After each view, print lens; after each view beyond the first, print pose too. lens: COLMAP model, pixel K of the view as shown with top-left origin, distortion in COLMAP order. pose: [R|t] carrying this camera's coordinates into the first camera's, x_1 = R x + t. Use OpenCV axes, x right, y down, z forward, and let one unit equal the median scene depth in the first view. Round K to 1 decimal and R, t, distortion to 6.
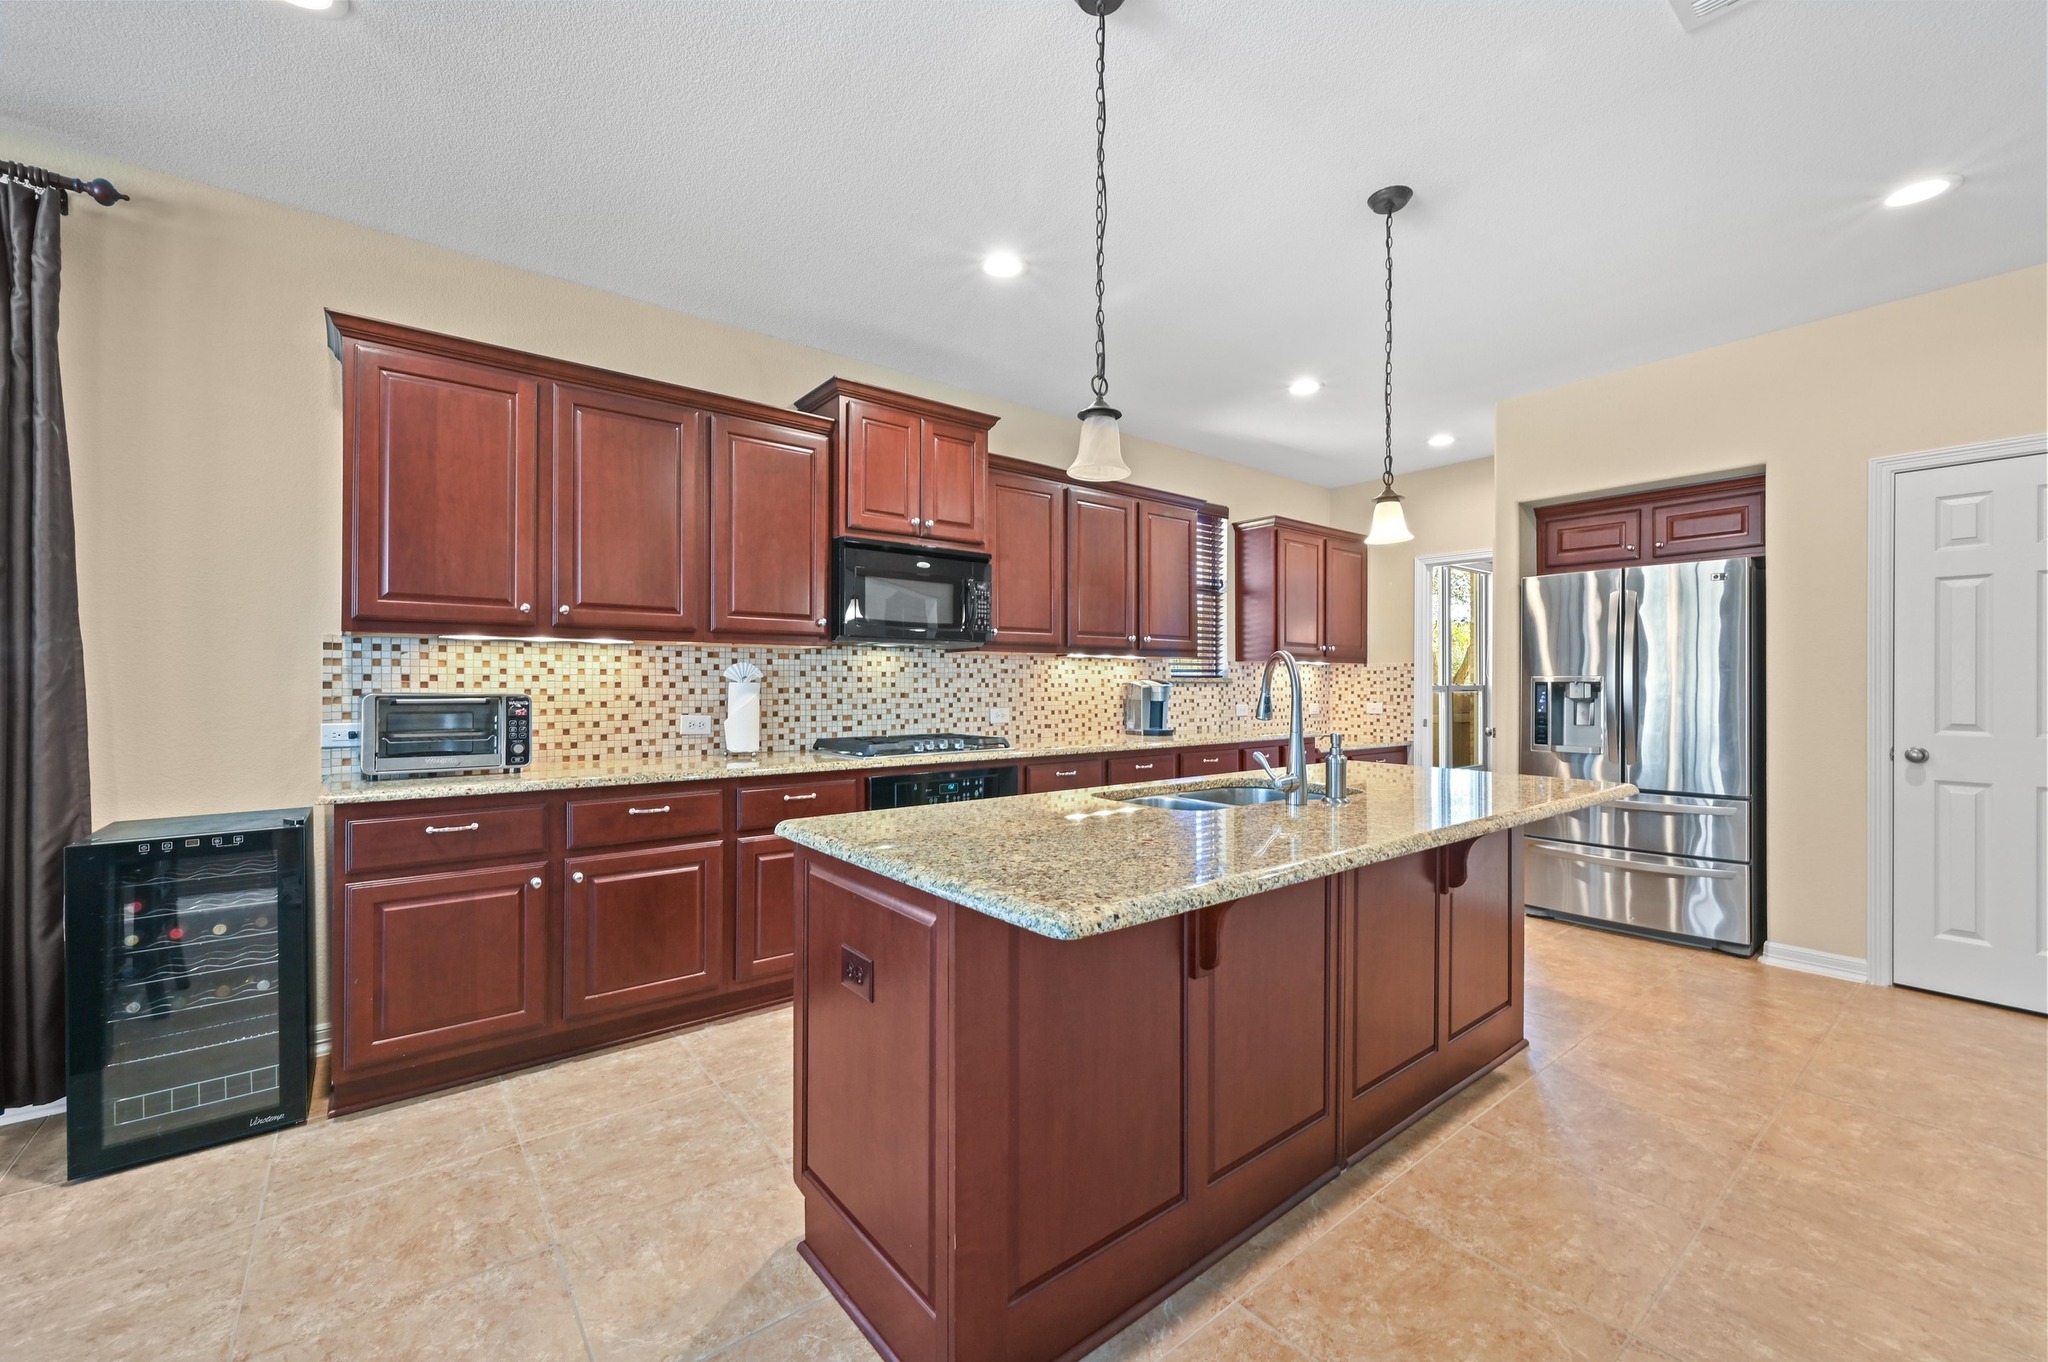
lens RADIAL K [[818.4, 0, 1029.6], [0, 818.4, 682.5], [0, 0, 1]] dist [0.000200, 0.000339]
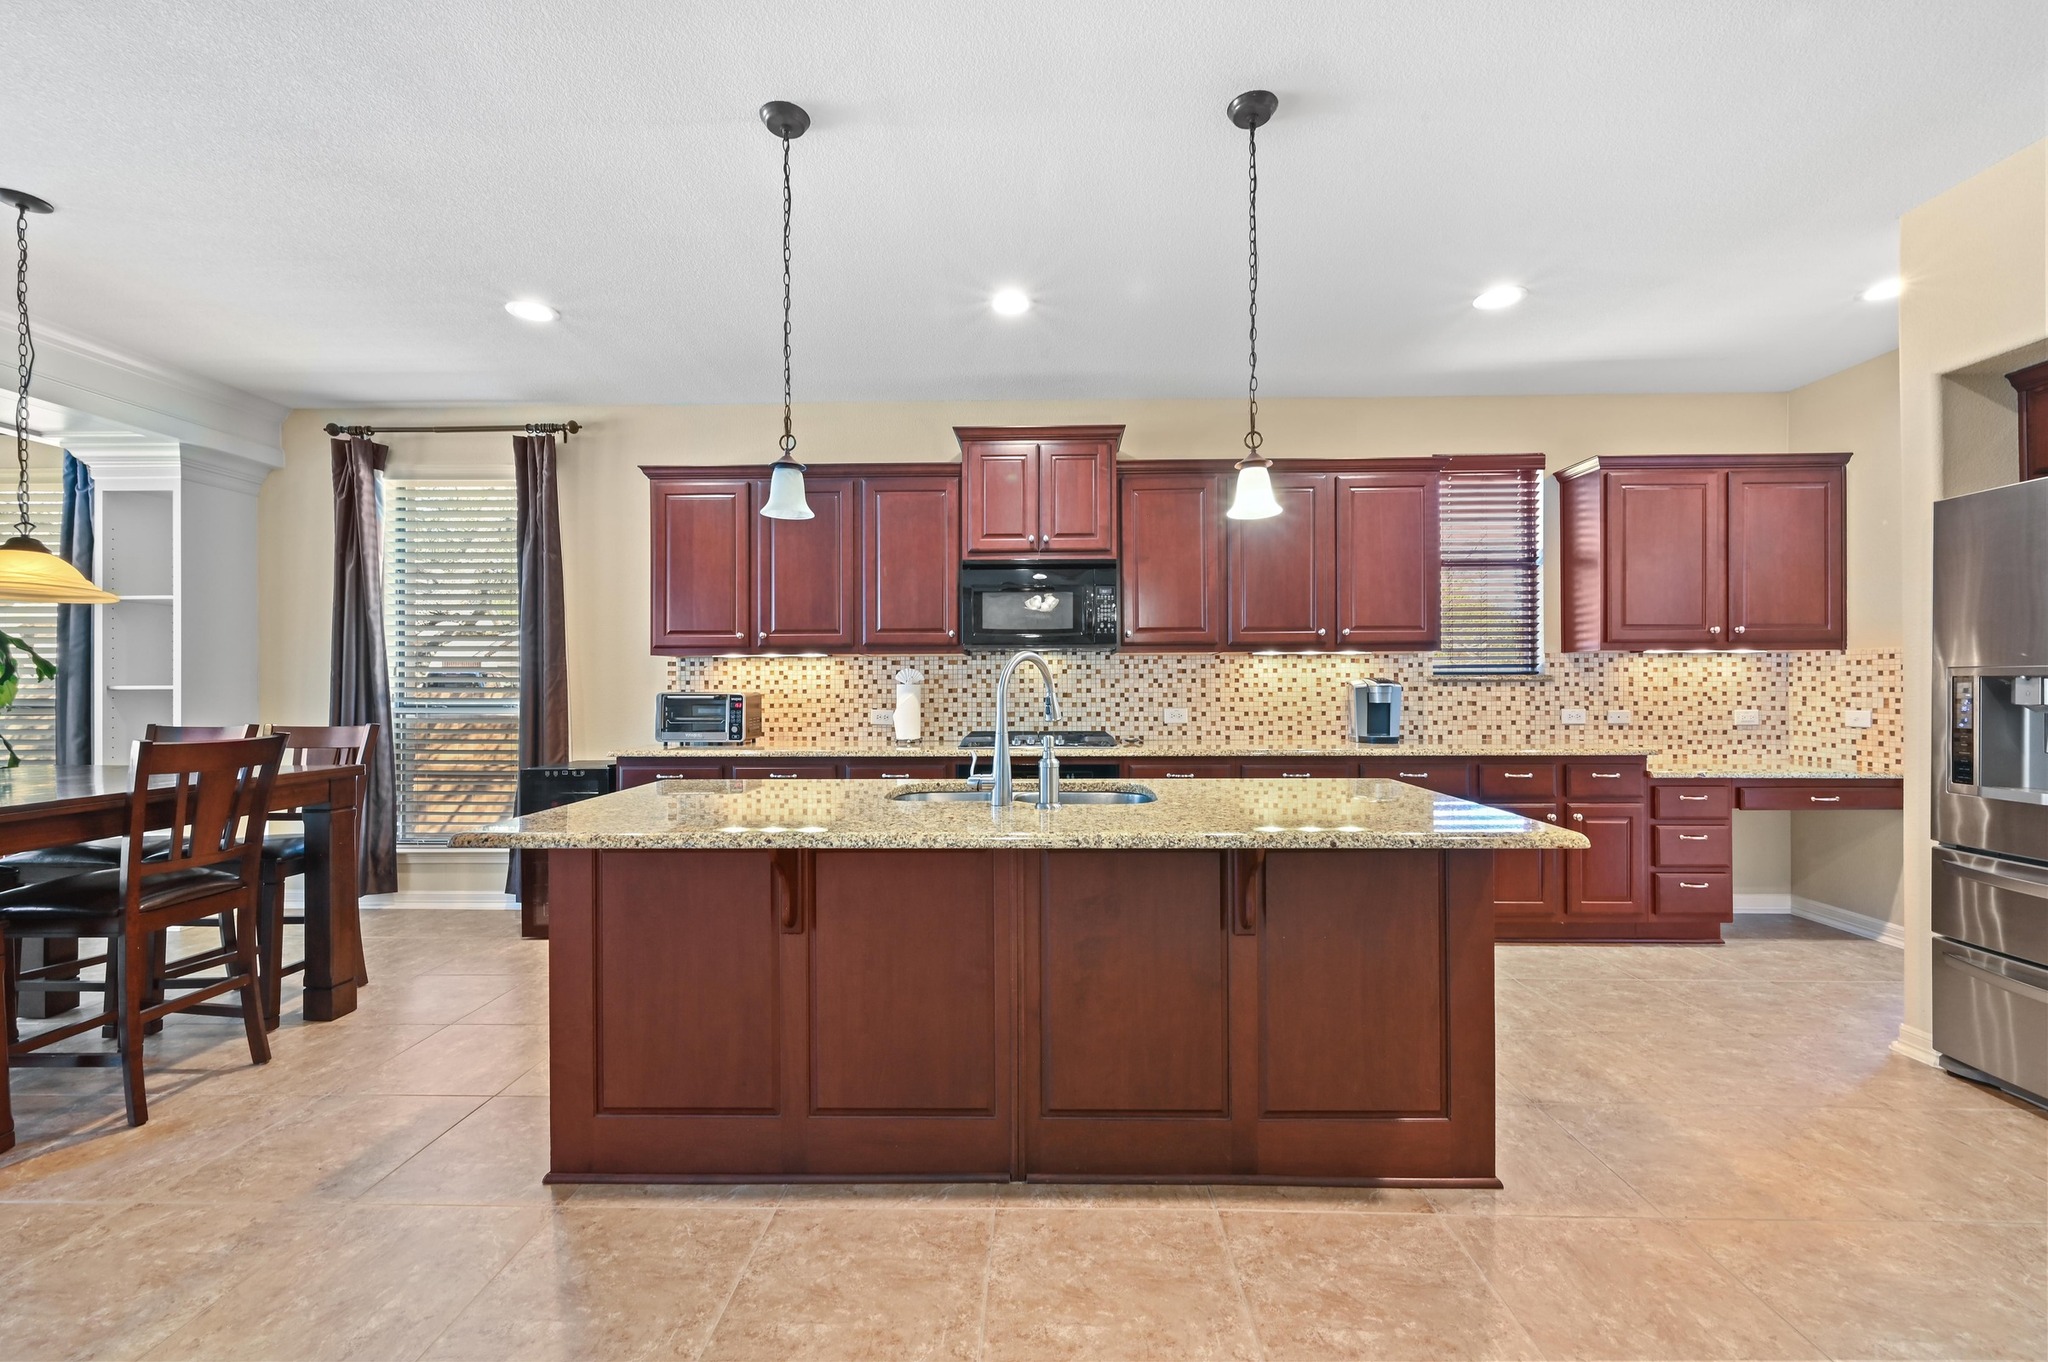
lens RADIAL K [[818.4, 0, 1024.7], [0, 818.4, 681.2], [0, 0, 1]] dist [0.000200, 0.000339]
pose [[0.767220, -0.006545, -0.641351, 0.731056], [0.006340, 0.999976, -0.002620, -0.000492], [0.641353, -0.002056, 0.767243, 0.182460]]
